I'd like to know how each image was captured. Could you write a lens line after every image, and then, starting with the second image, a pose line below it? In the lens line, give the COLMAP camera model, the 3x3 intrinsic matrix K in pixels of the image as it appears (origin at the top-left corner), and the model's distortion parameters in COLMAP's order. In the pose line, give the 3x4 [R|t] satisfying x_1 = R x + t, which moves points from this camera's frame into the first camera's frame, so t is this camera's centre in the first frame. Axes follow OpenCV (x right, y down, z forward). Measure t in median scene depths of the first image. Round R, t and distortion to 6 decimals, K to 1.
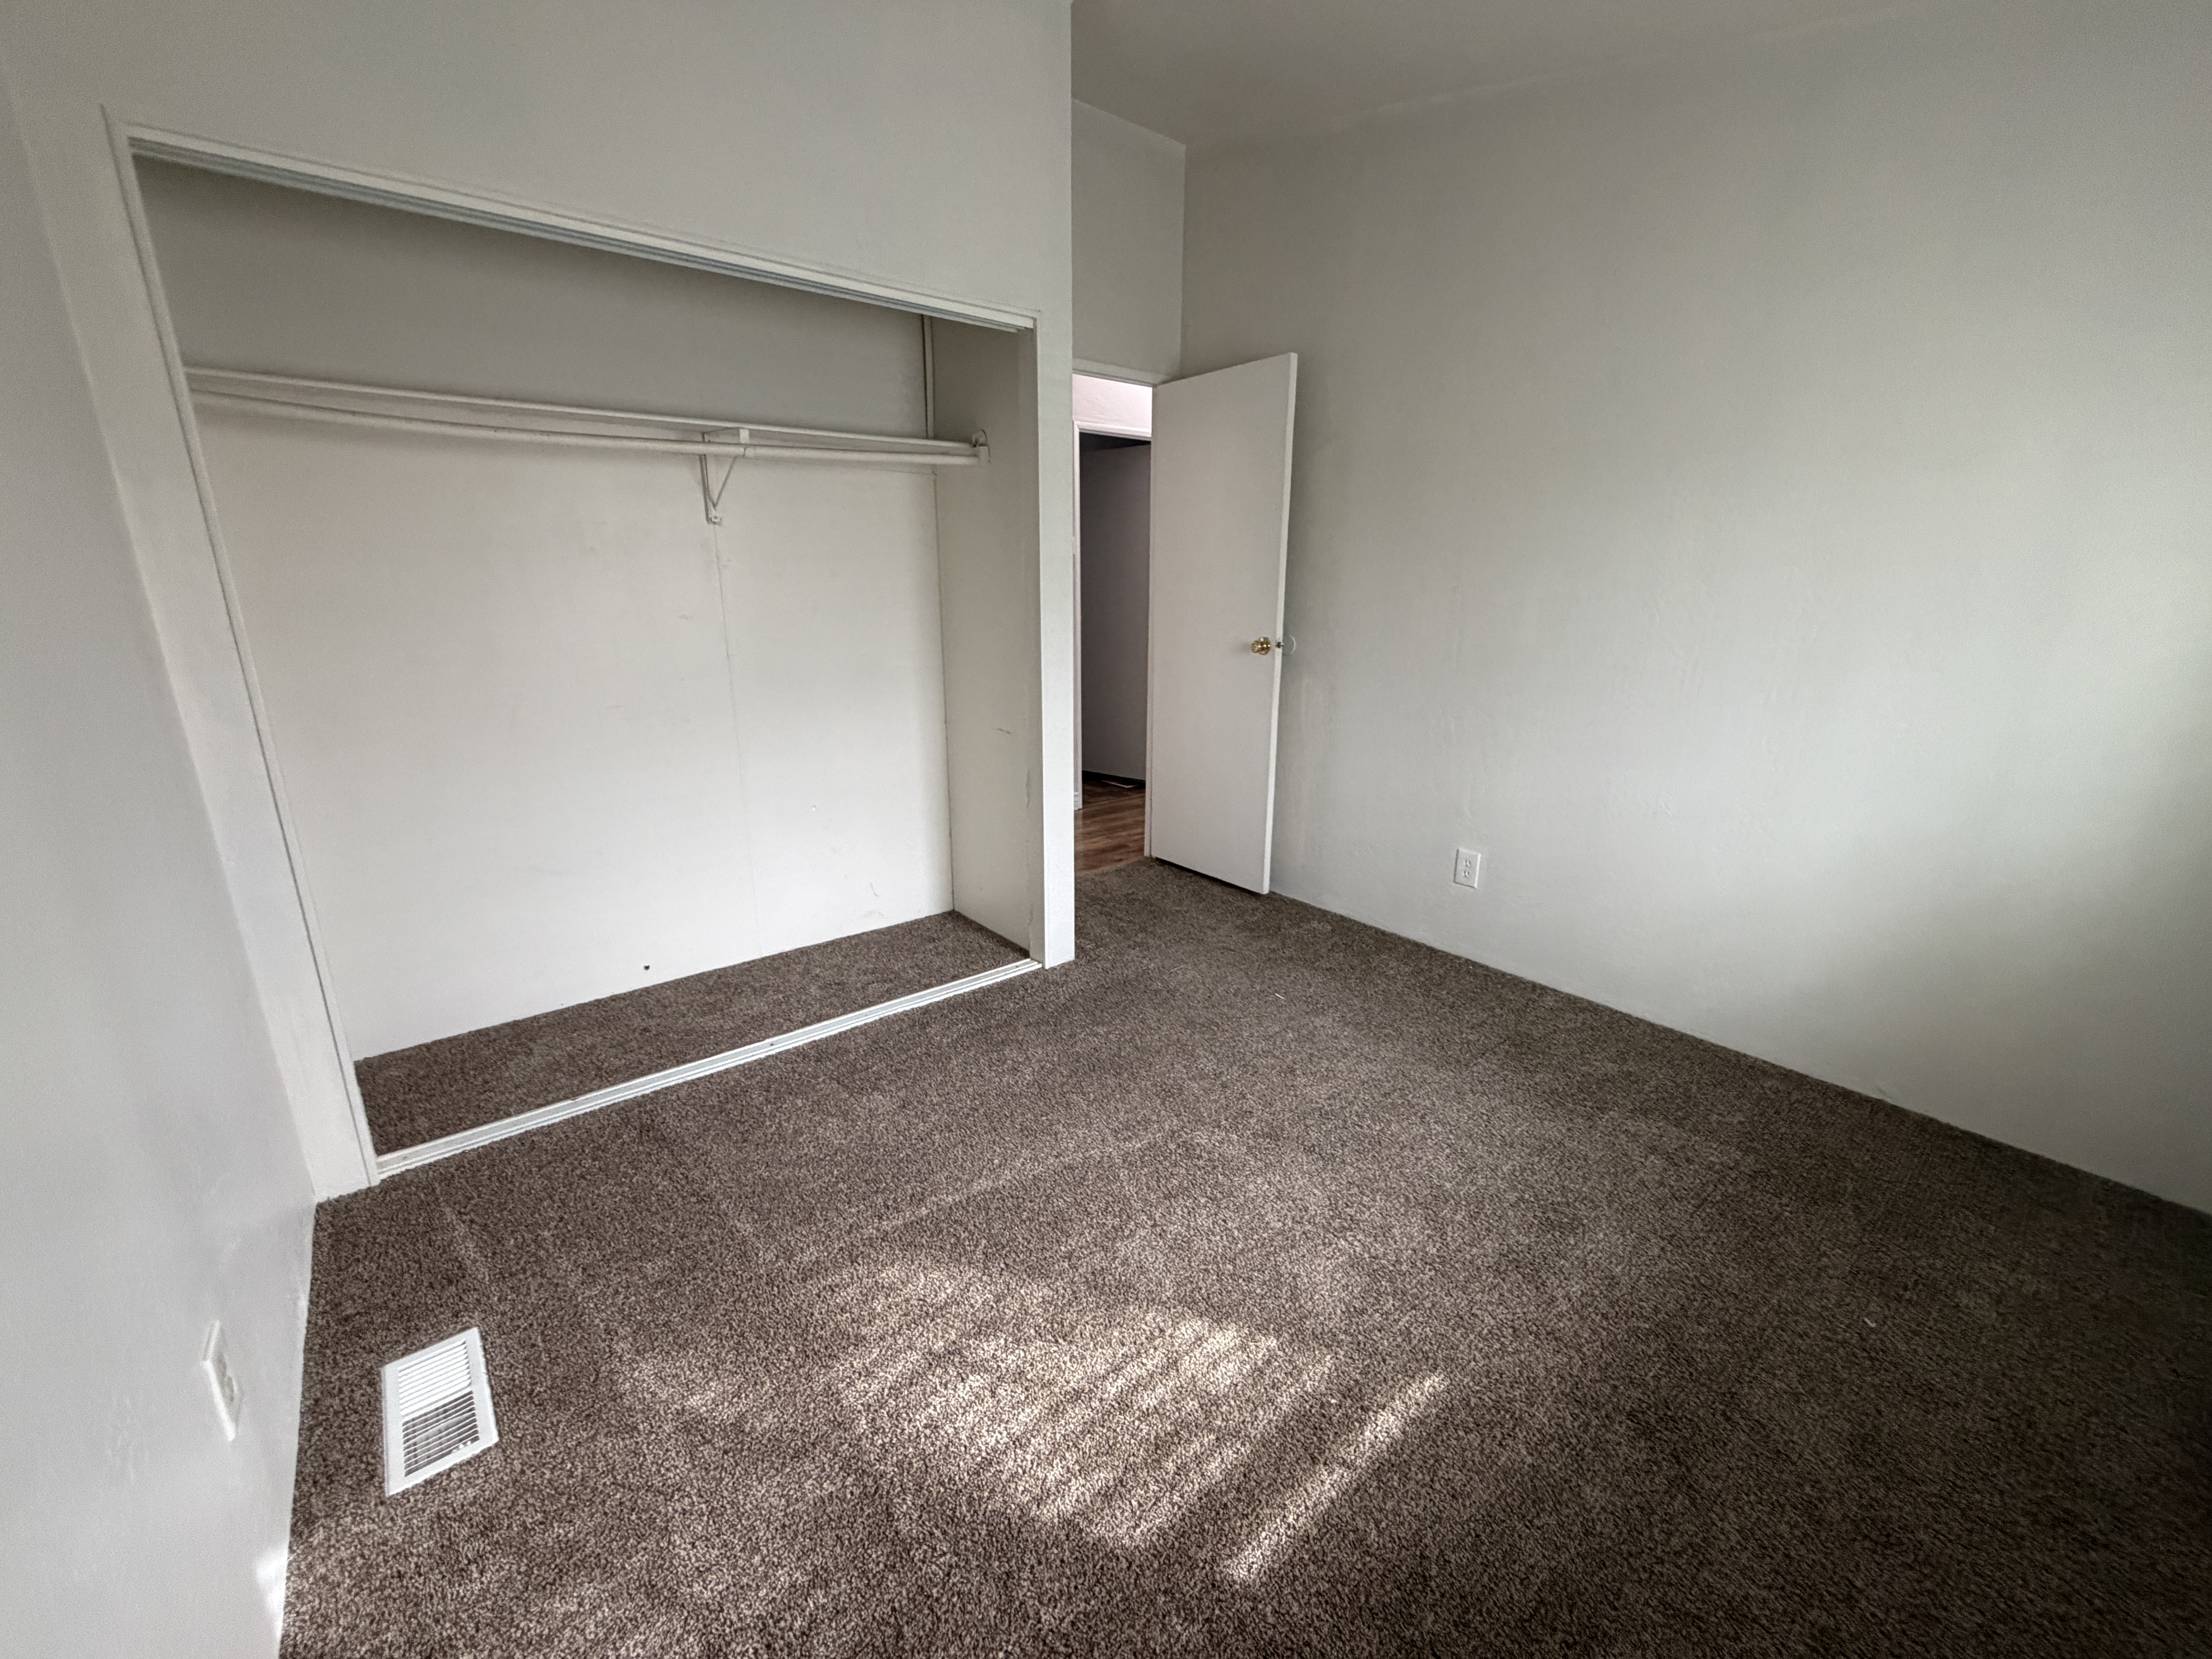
lens RADIAL K [[885.0, 0, 1106.0], [0, 885.0, 829.5], [0, 0, 1]] dist [-0.000050, 0.000020]
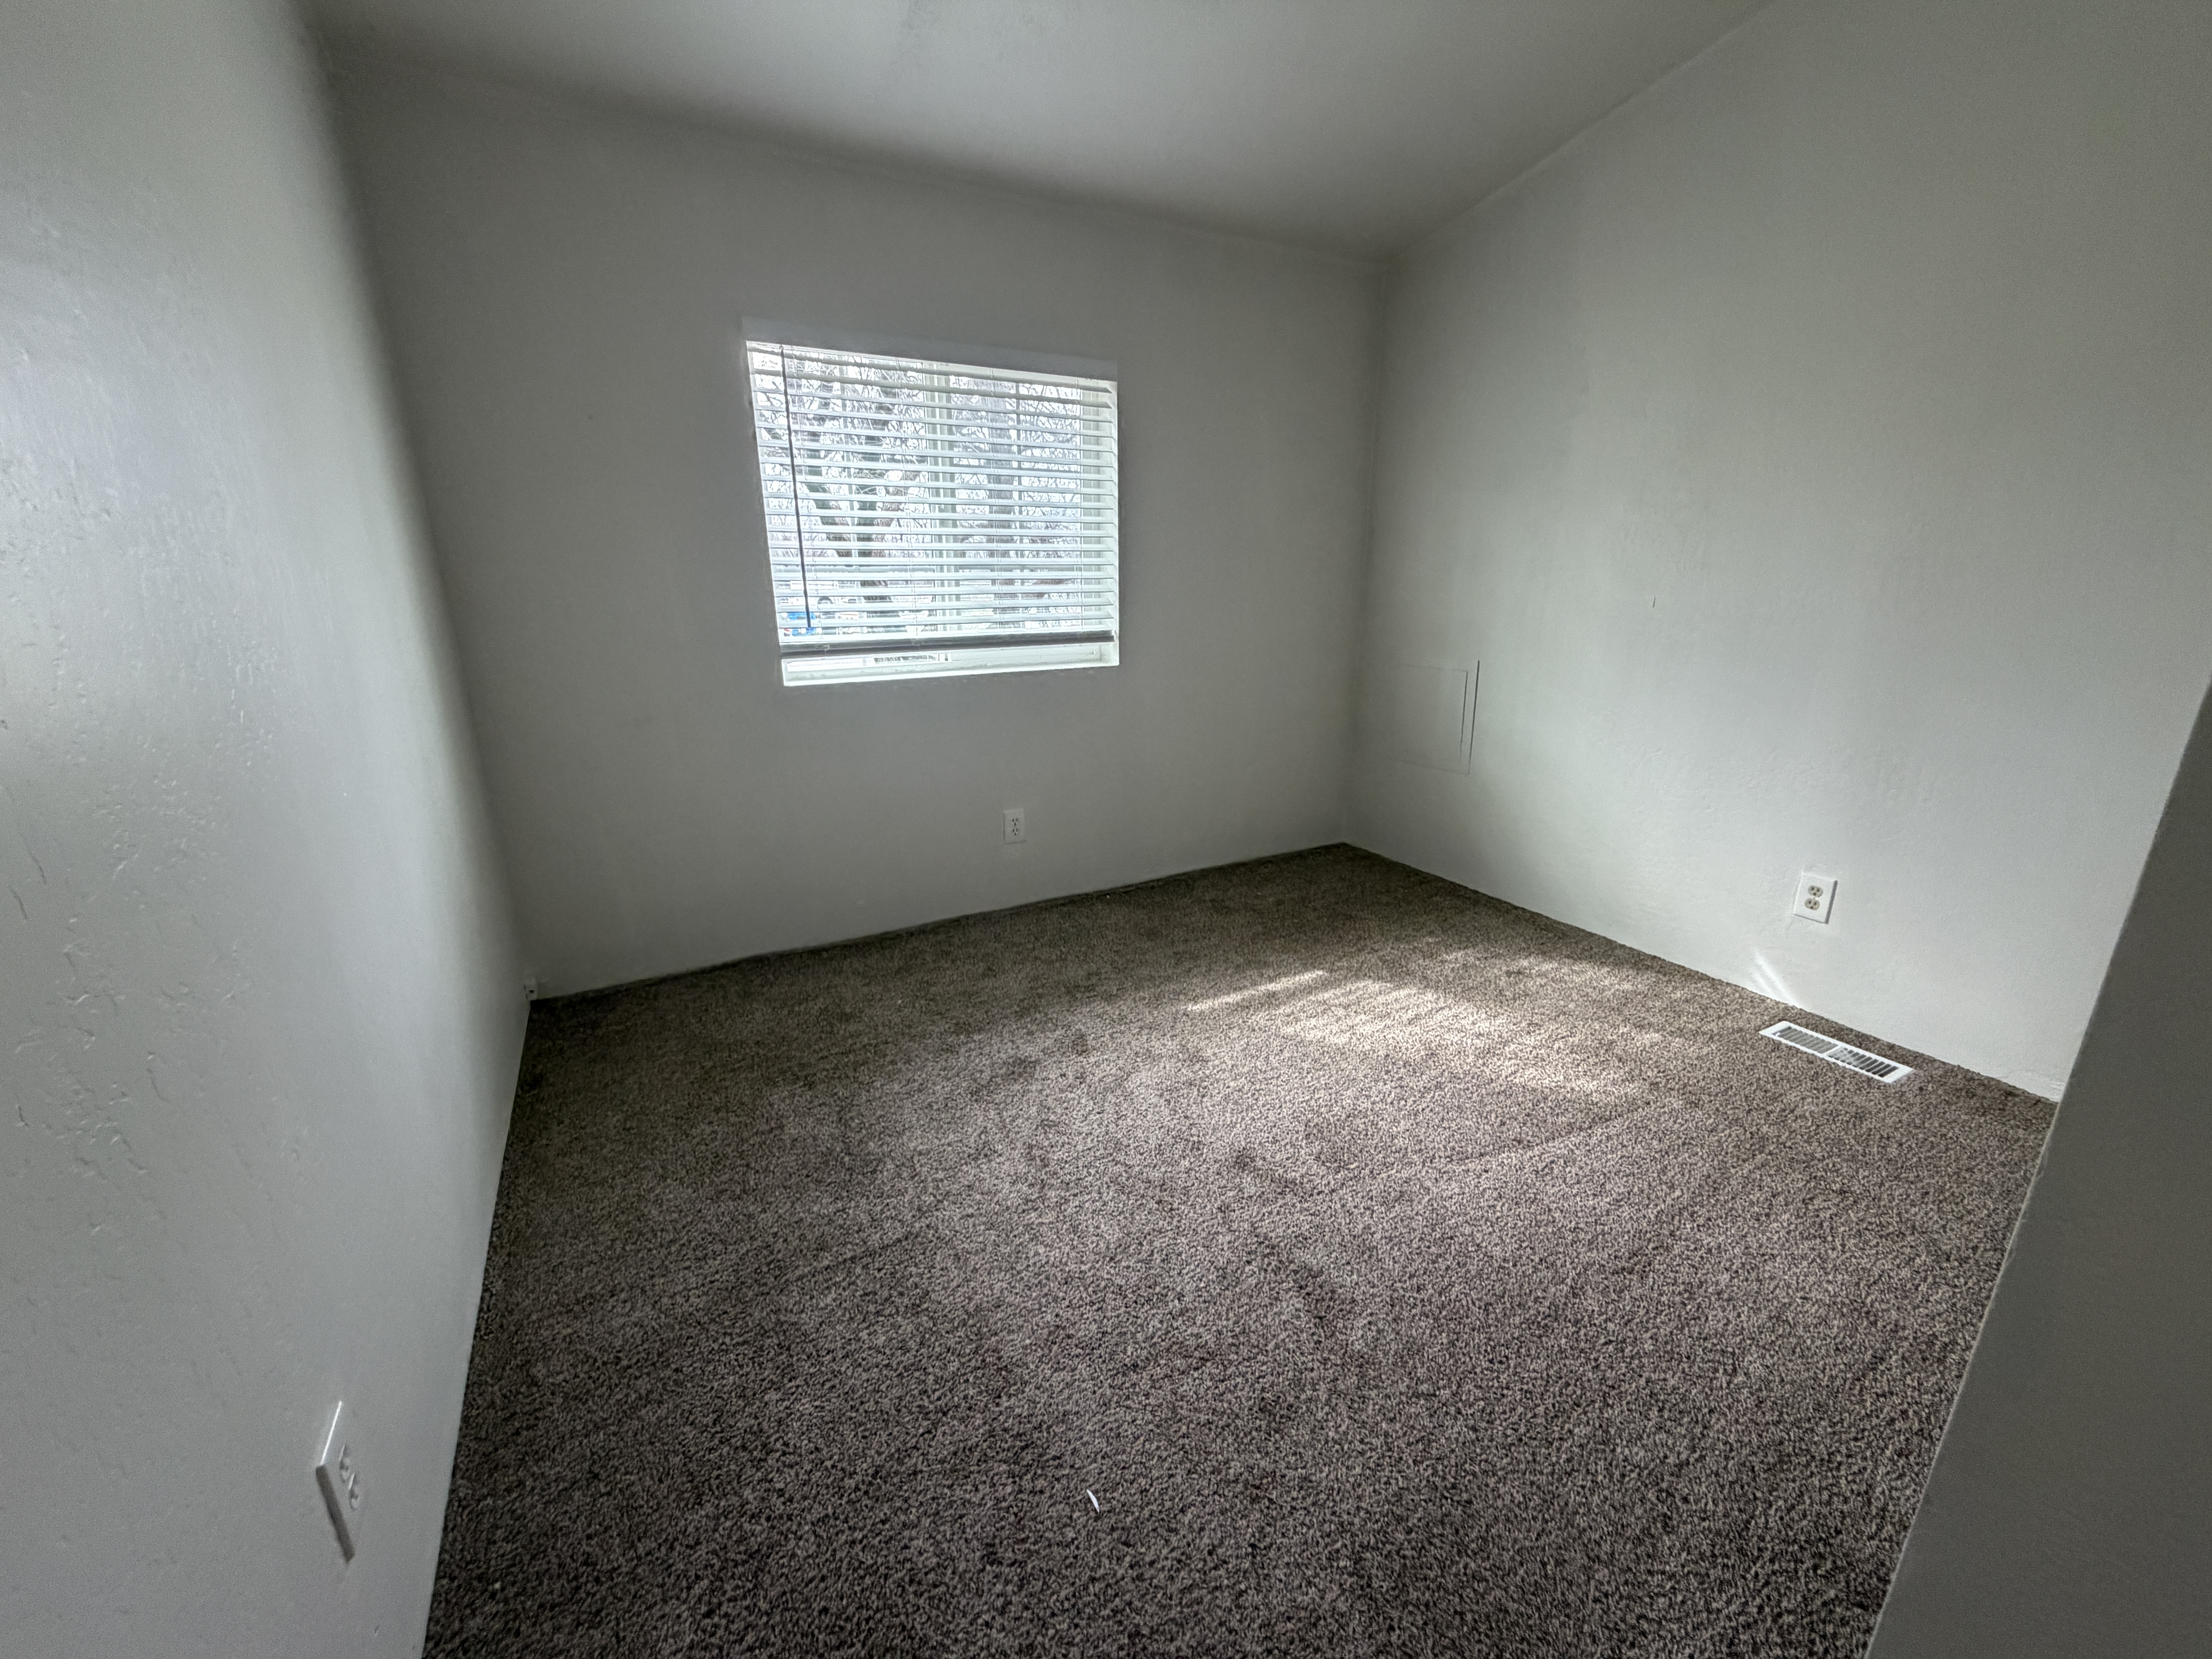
lens RADIAL K [[885.0, 0, 1106.0], [0, 885.0, 829.5], [0, 0, 1]] dist [-0.000050, 0.000020]
pose [[-0.984889, -0.047921, 0.166427, 0.279914], [0.048112, 0.847427, 0.528728, -0.593599], [-0.166372, 0.528745, -0.832315, 2.376462]]
